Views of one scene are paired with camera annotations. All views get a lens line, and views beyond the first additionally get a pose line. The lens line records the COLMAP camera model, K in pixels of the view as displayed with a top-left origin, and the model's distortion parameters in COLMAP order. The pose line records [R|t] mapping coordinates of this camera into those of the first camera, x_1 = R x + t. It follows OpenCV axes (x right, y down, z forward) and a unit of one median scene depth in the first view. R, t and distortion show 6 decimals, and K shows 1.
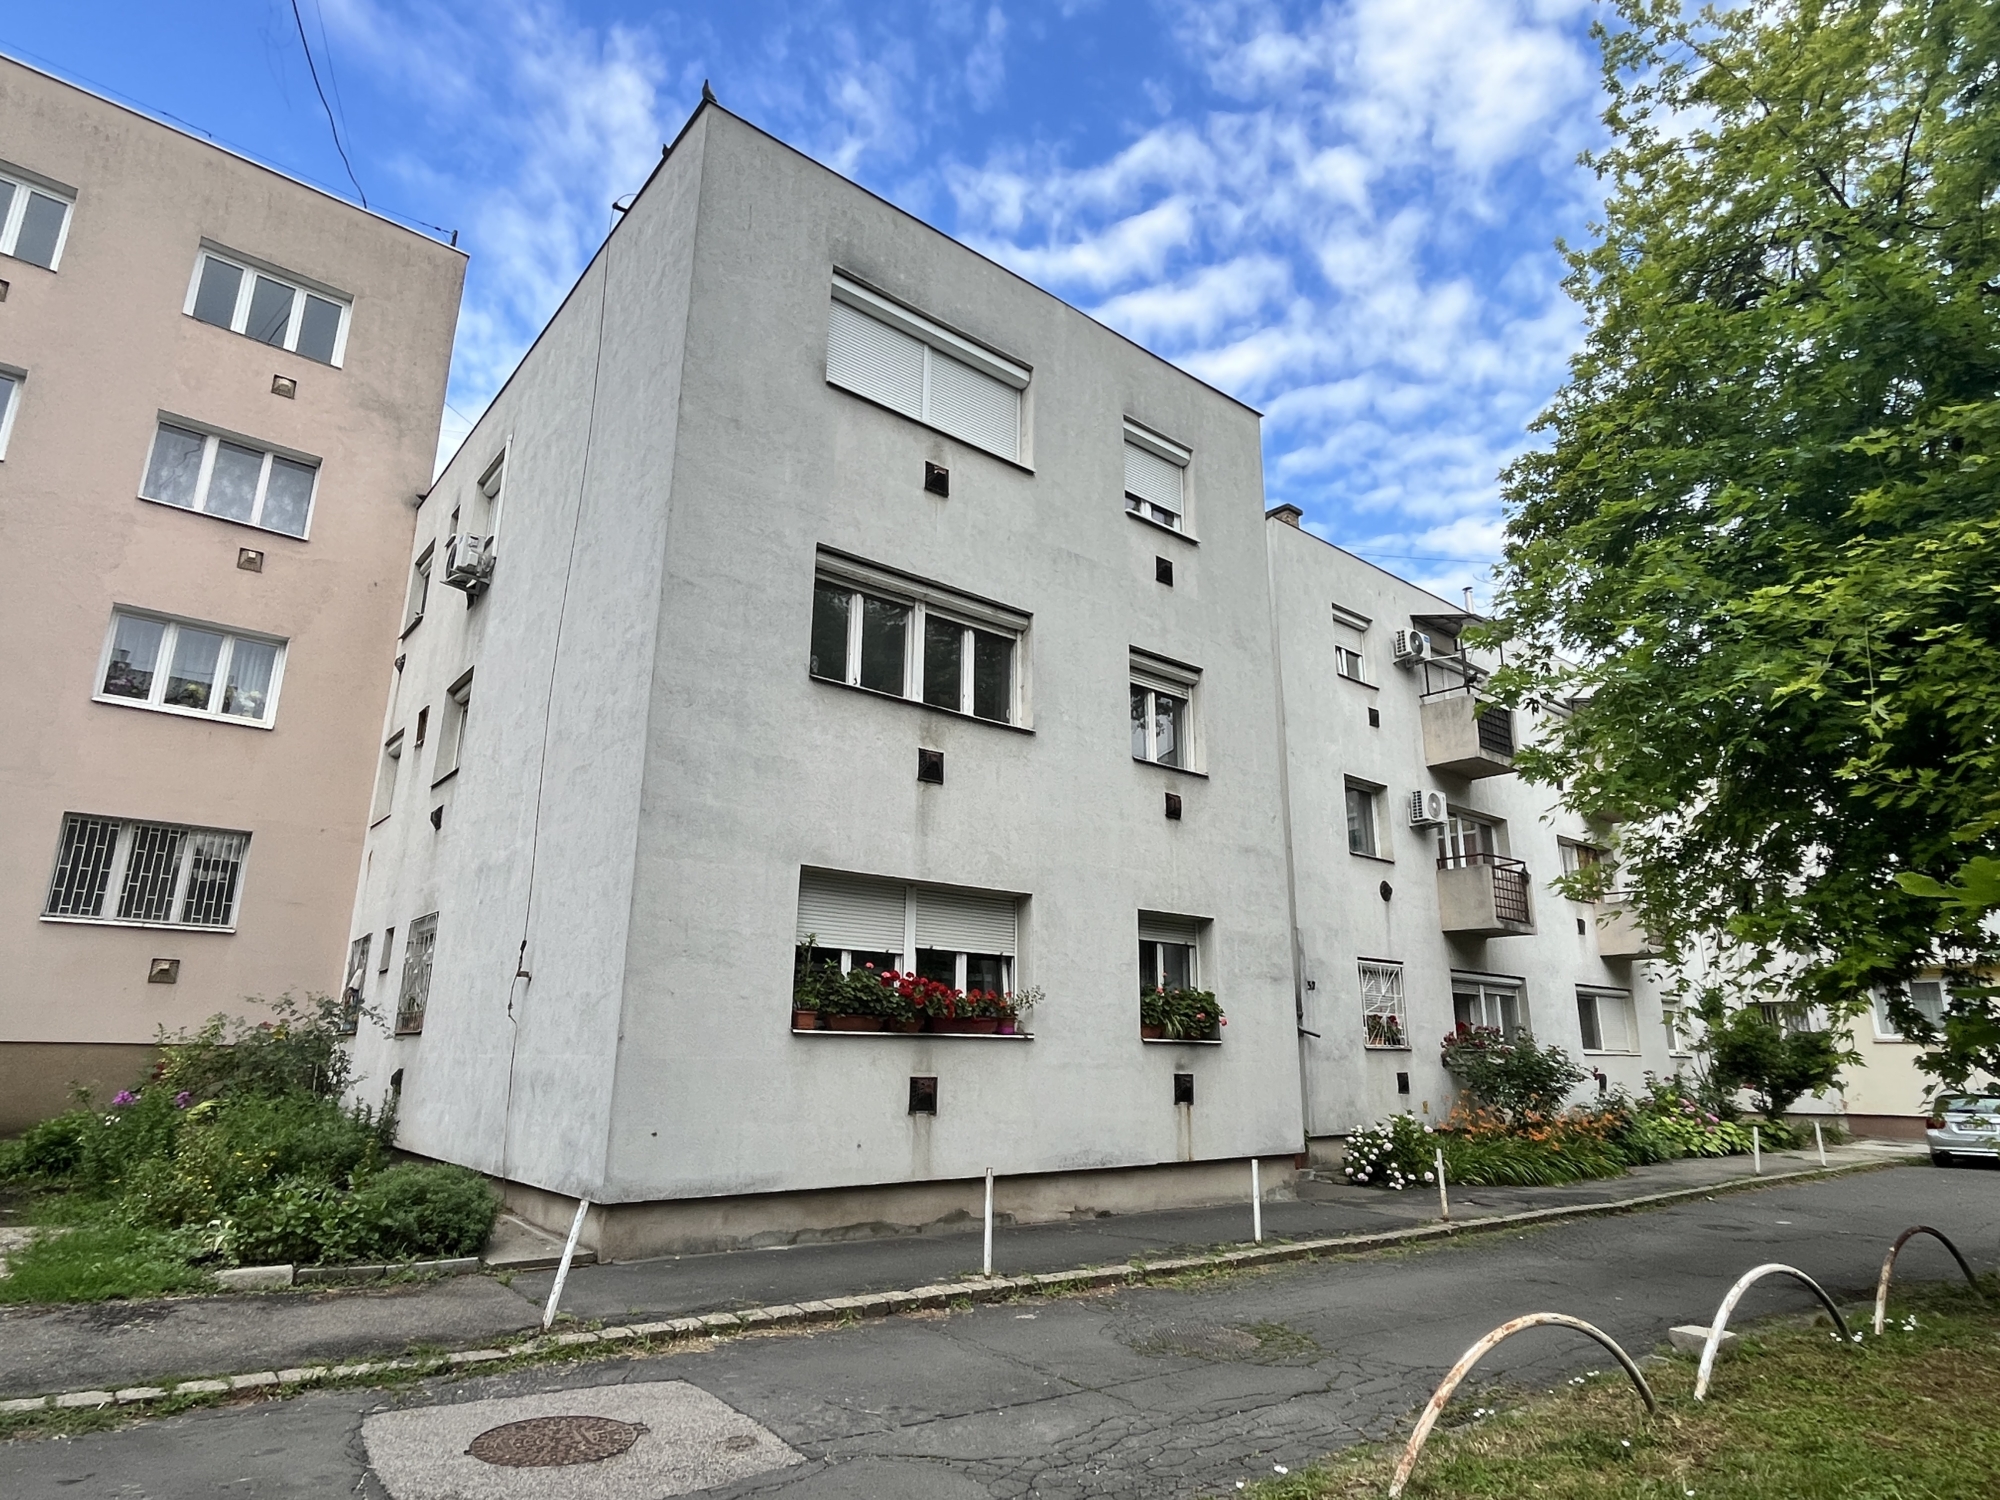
lens RADIAL K [[1119.1, 0, 995.7], [0, 1119.1, 750.8], [0, 0, 1]] dist [-0.005355, -0.000103]
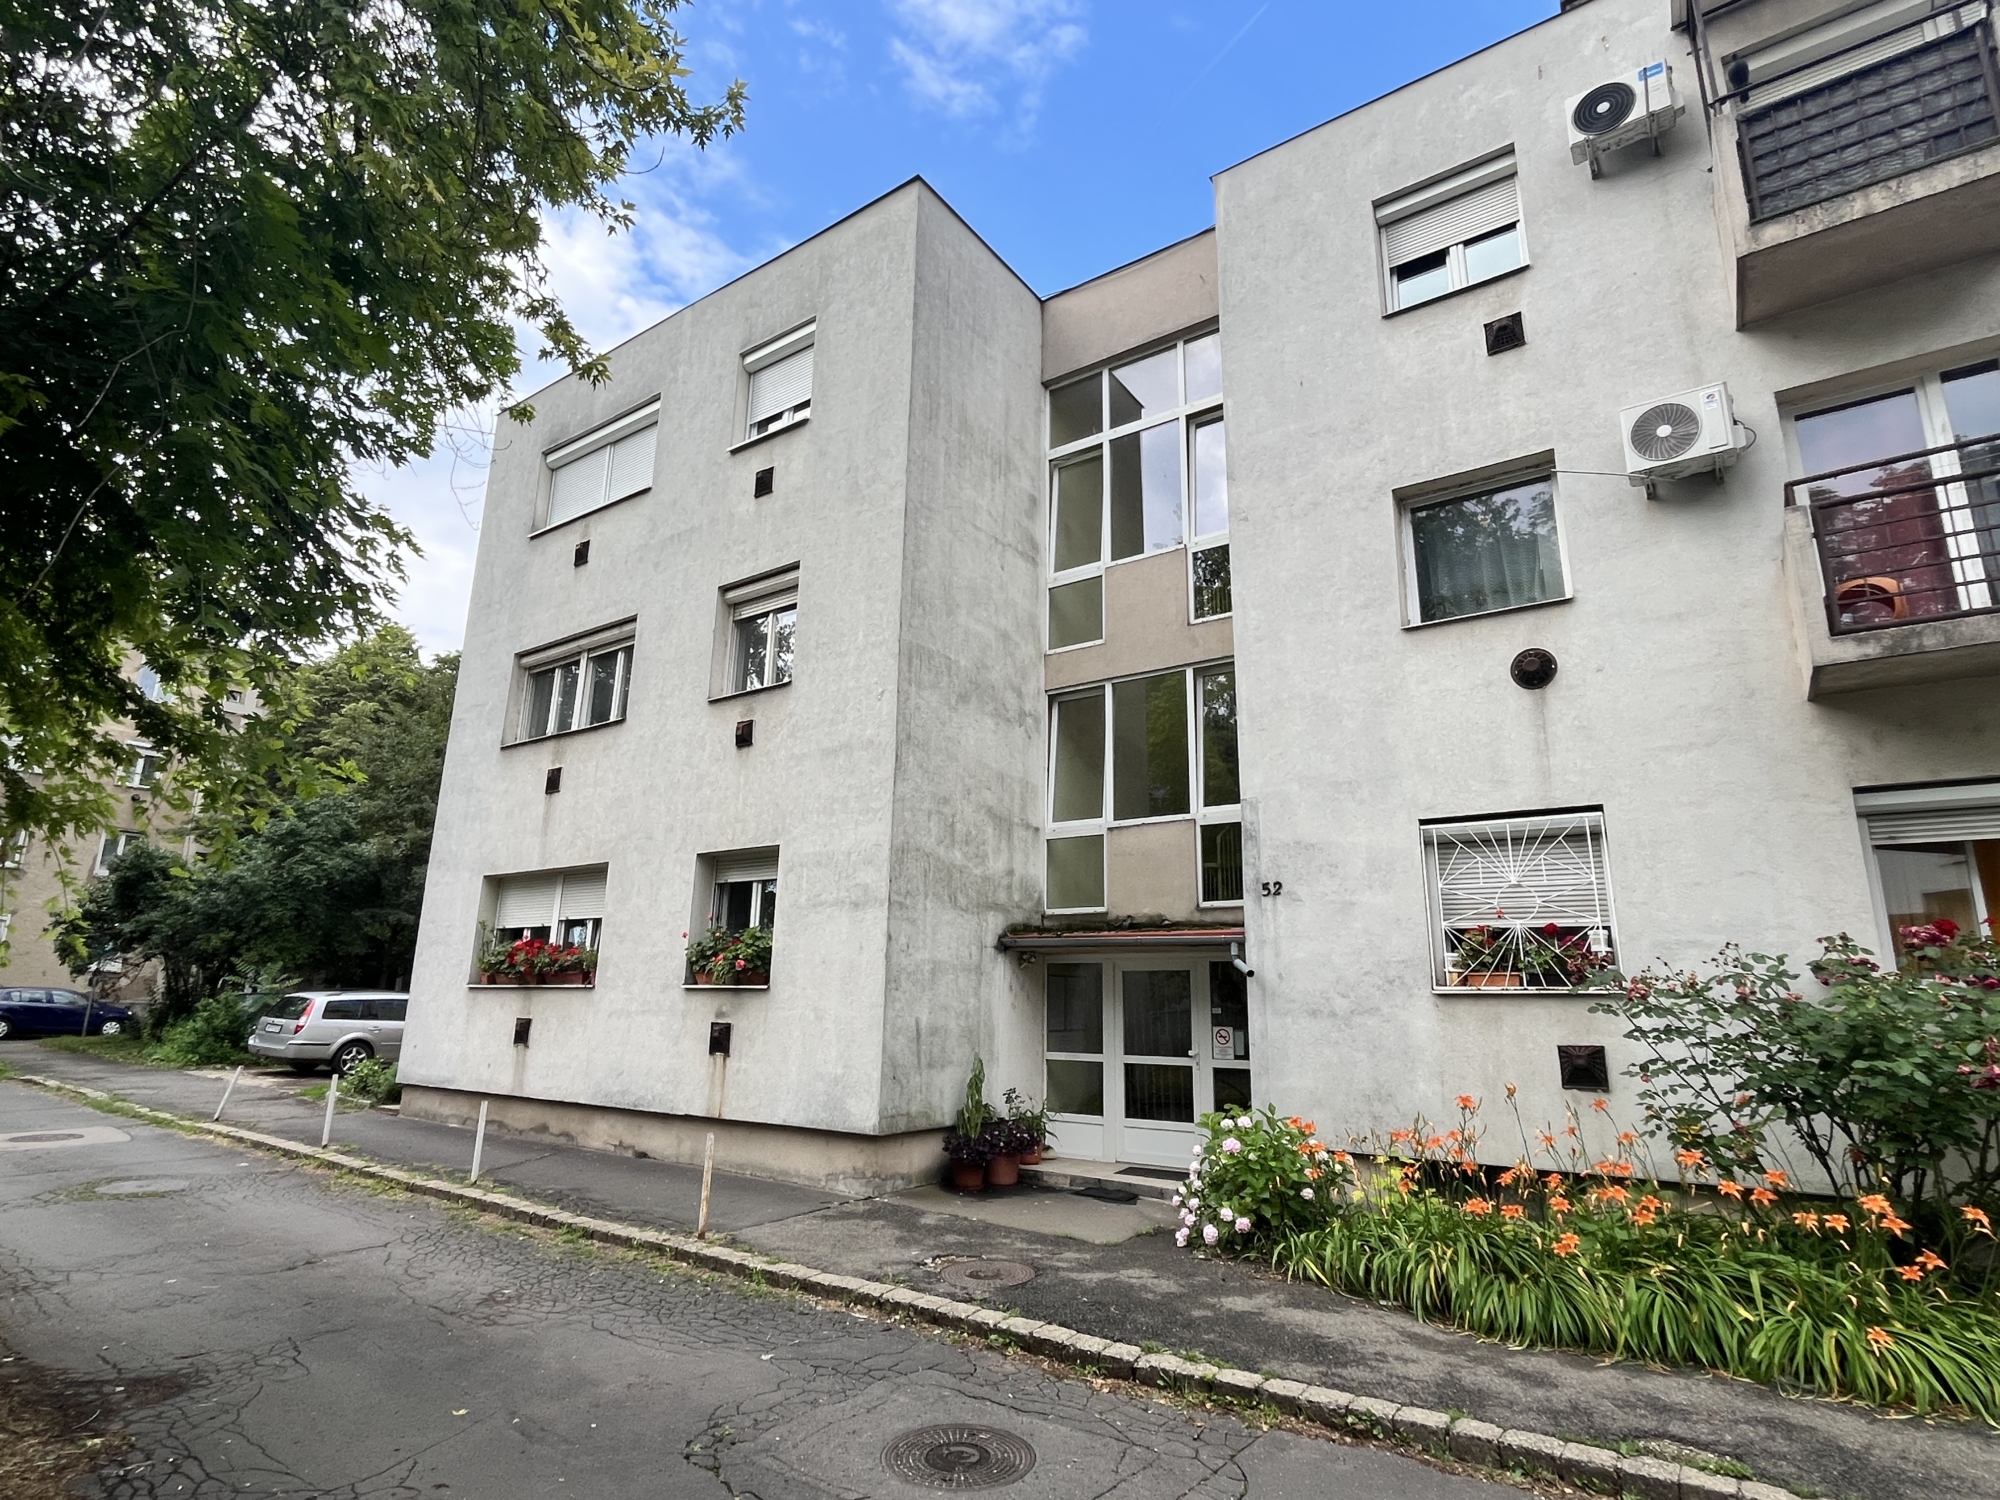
lens RADIAL K [[1028.2, 0, 998.1], [0, 1028.2, 747.4], [0, 0, 1]] dist [-0.000979, 0.000101]
pose [[0.268440, -0.238887, -0.933206, 1.047964], [0.243090, 0.954208, -0.174337, 0.270905], [0.932120, -0.180054, 0.314219, 0.969147]]
